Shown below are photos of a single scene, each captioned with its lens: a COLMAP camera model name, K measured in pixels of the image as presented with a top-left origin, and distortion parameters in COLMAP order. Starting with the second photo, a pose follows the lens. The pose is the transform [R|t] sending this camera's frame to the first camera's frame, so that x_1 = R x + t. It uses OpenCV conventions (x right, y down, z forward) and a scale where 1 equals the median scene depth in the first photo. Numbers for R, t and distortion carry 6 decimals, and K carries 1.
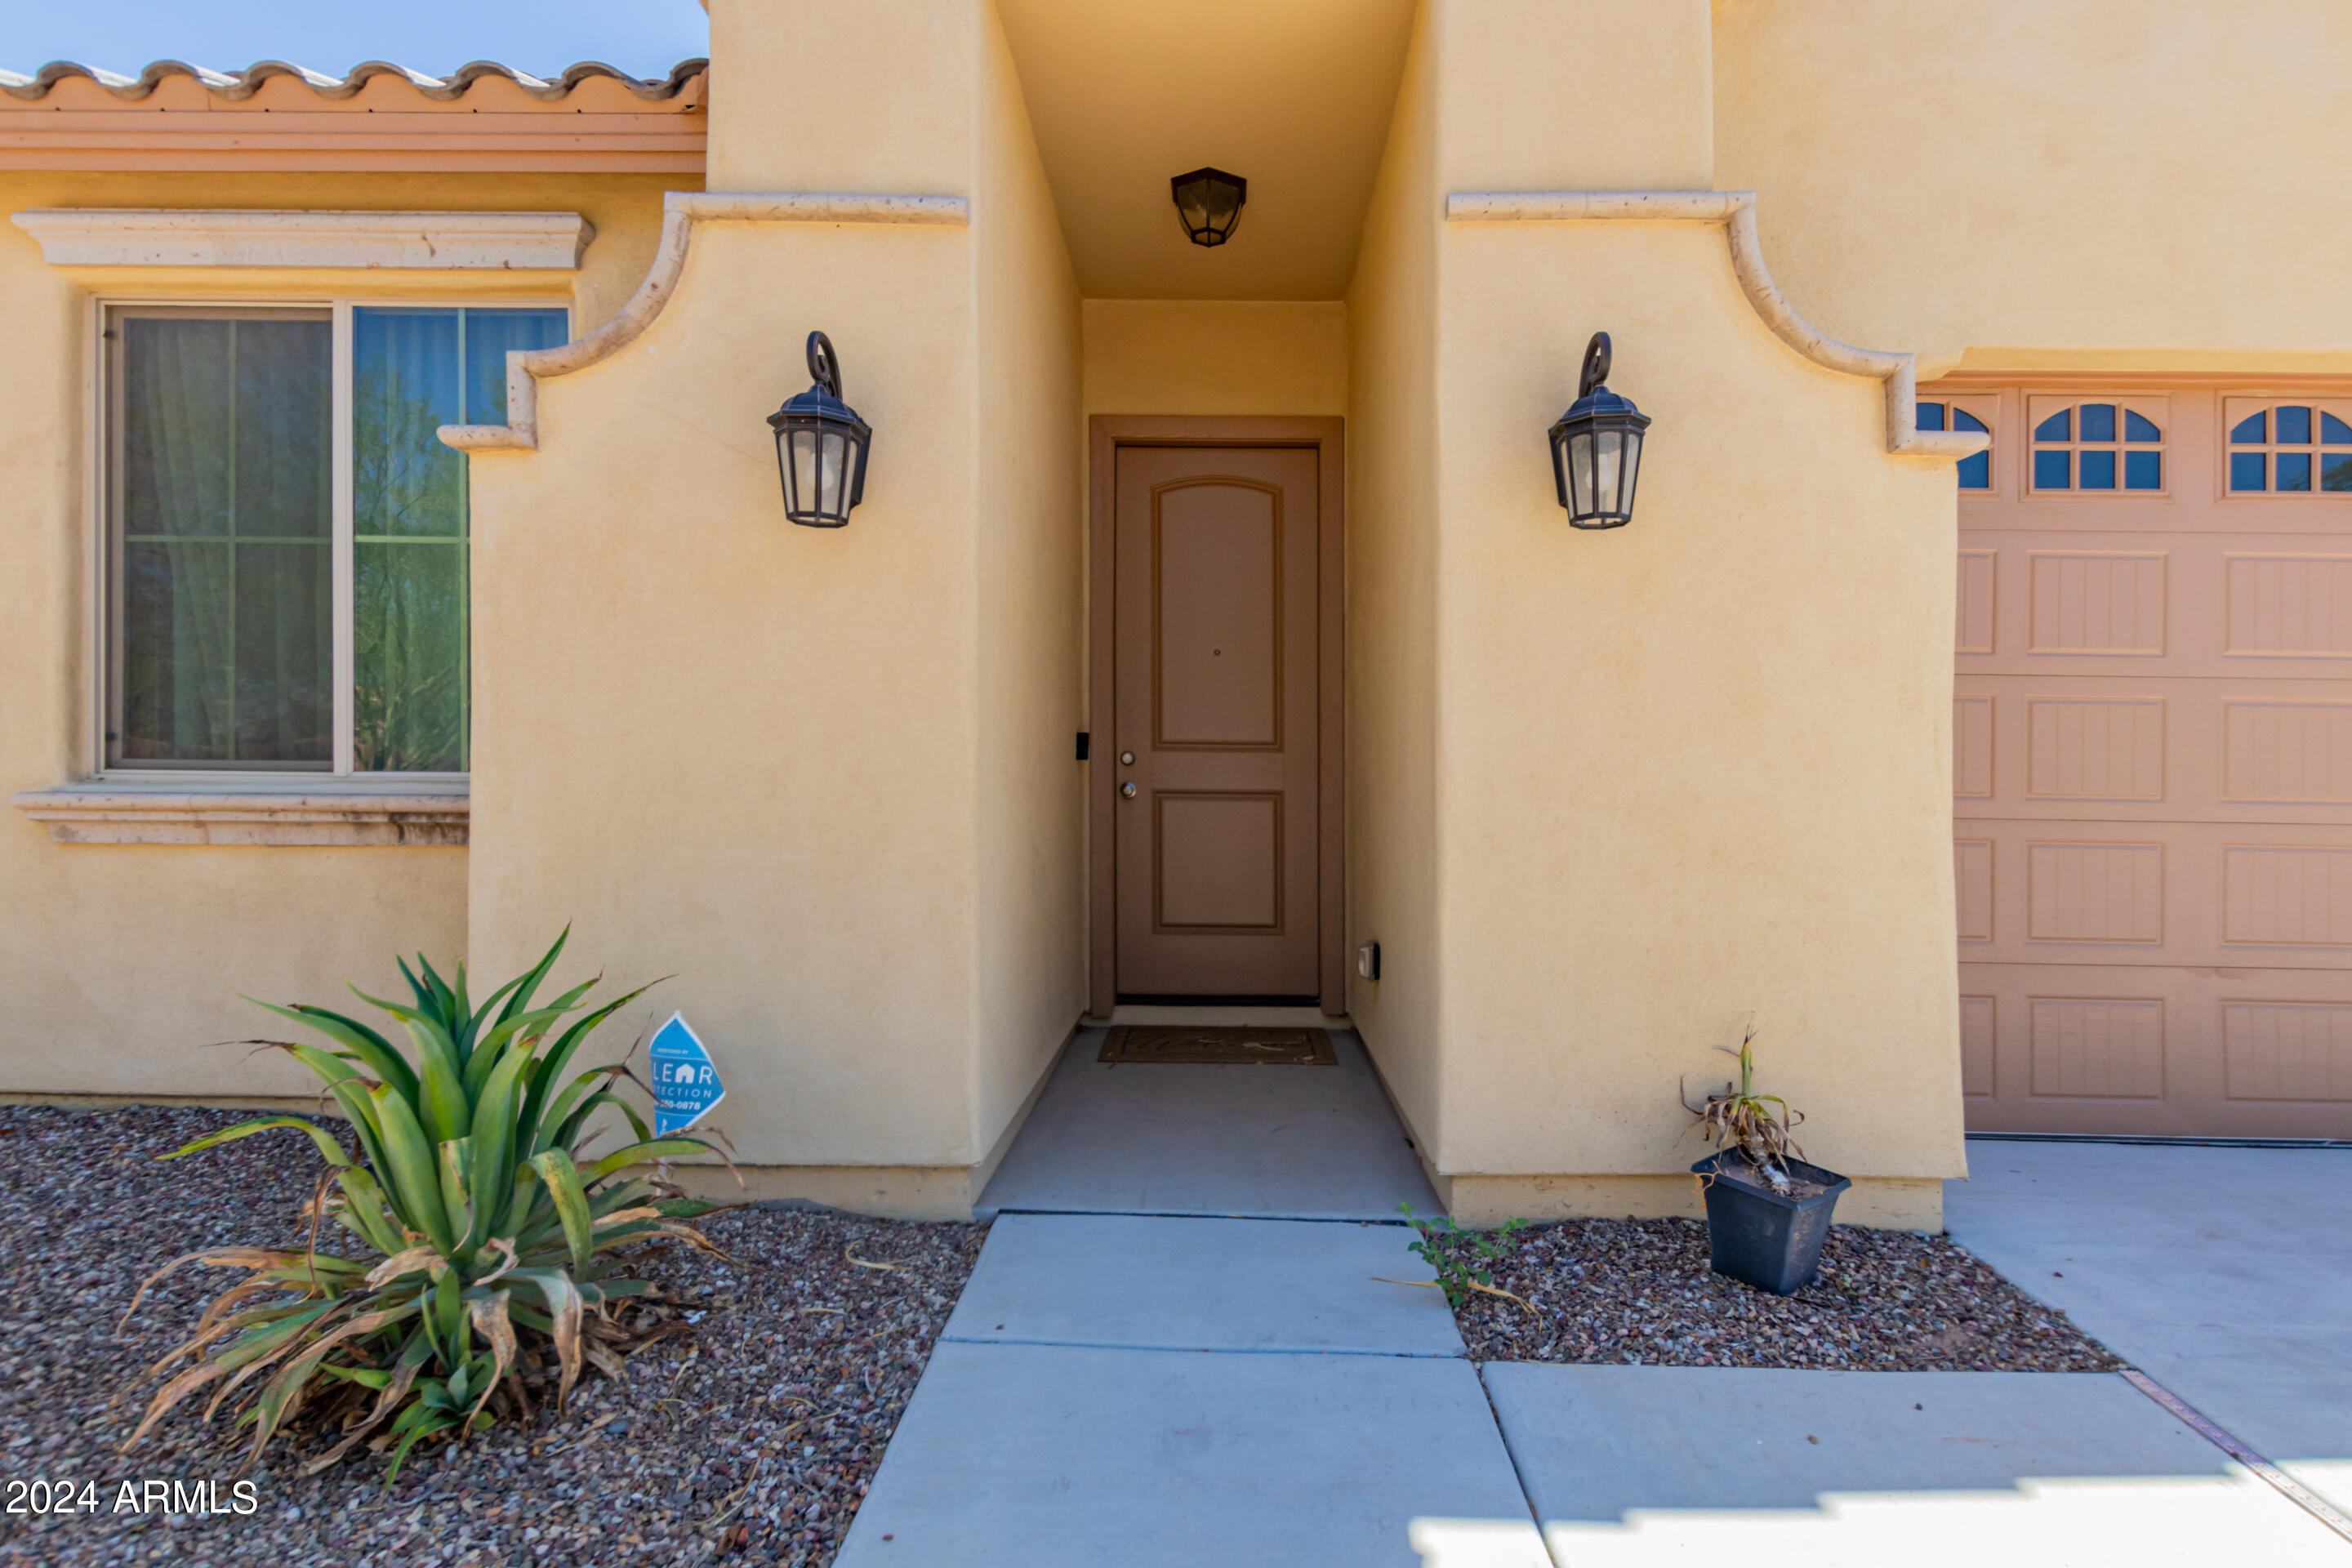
lens RADIAL K [[1120.8, 0, 1241.8], [0, 1120.8, 760.8], [0, 0, 1]] dist [0.006157, 0.000947]
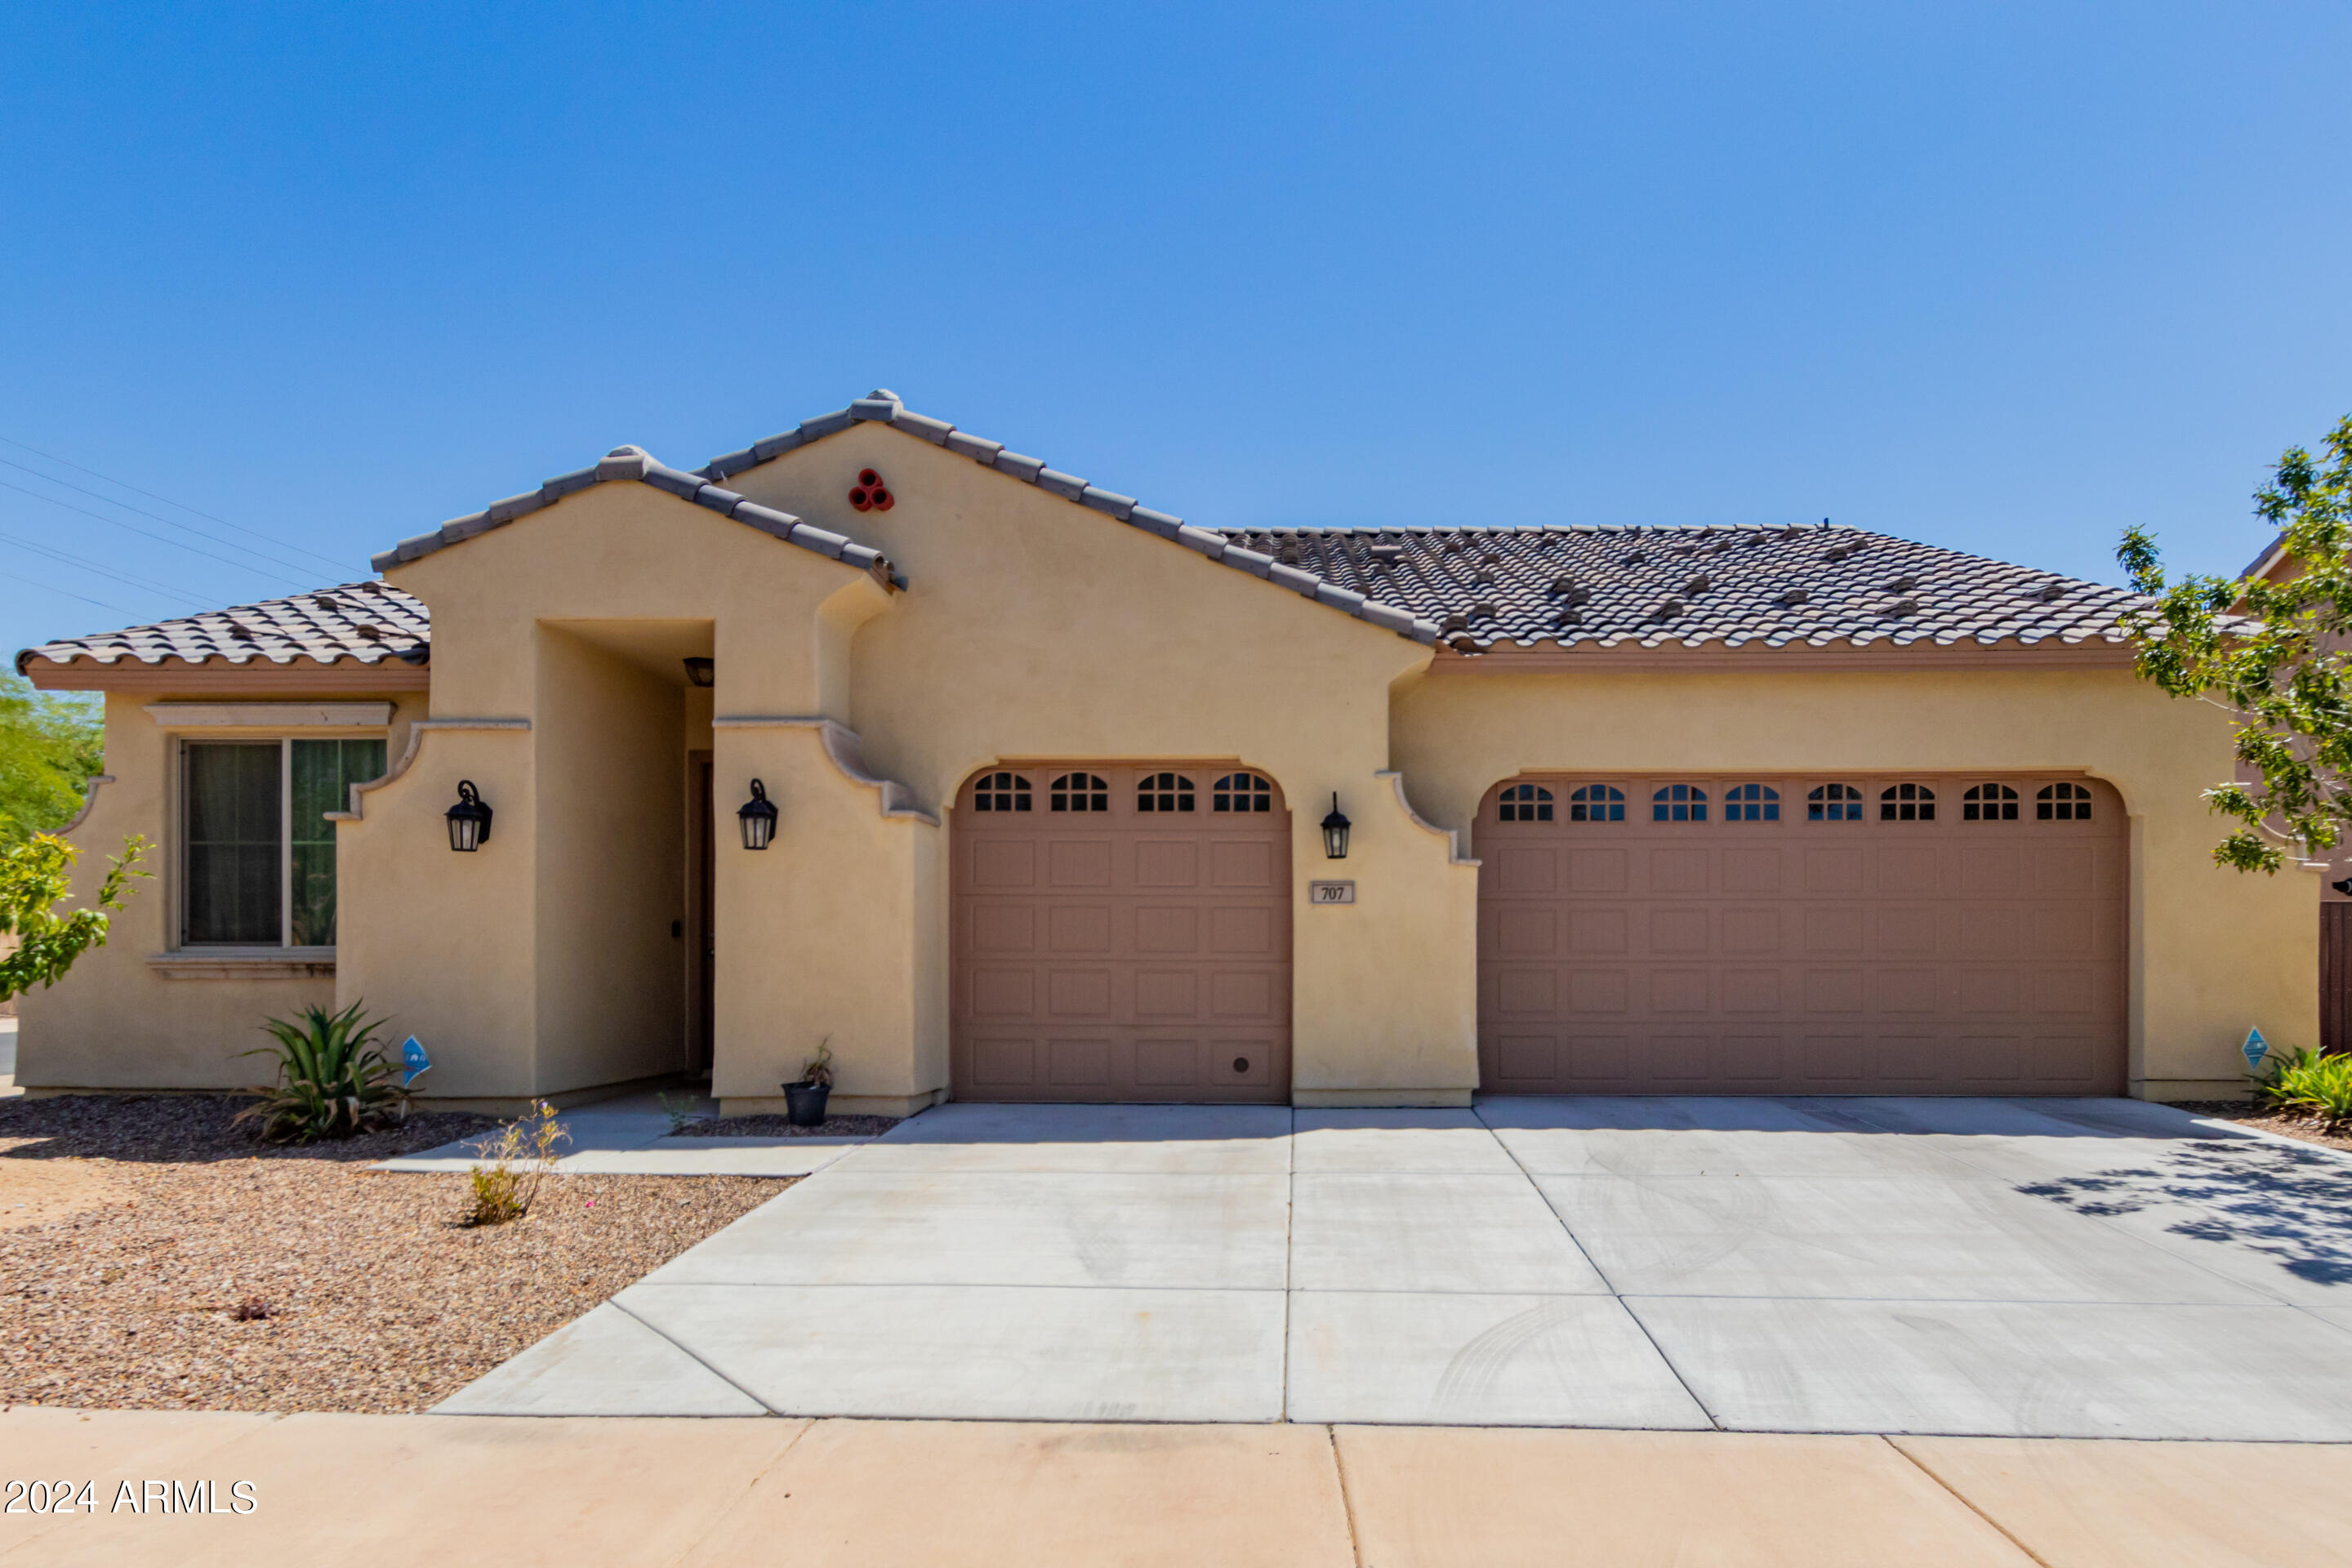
lens RADIAL K [[1120.8, 0, 1182.2], [0, 1120.8, 910.5], [0, 0, 1]] dist [0.006157, 0.000947]
pose [[0.999949, -0.010127, 0.000001, 1.030702], [0.010127, 0.999889, -0.010943, -0.019809], [0.000109, 0.010942, 0.999940, -1.298733]]
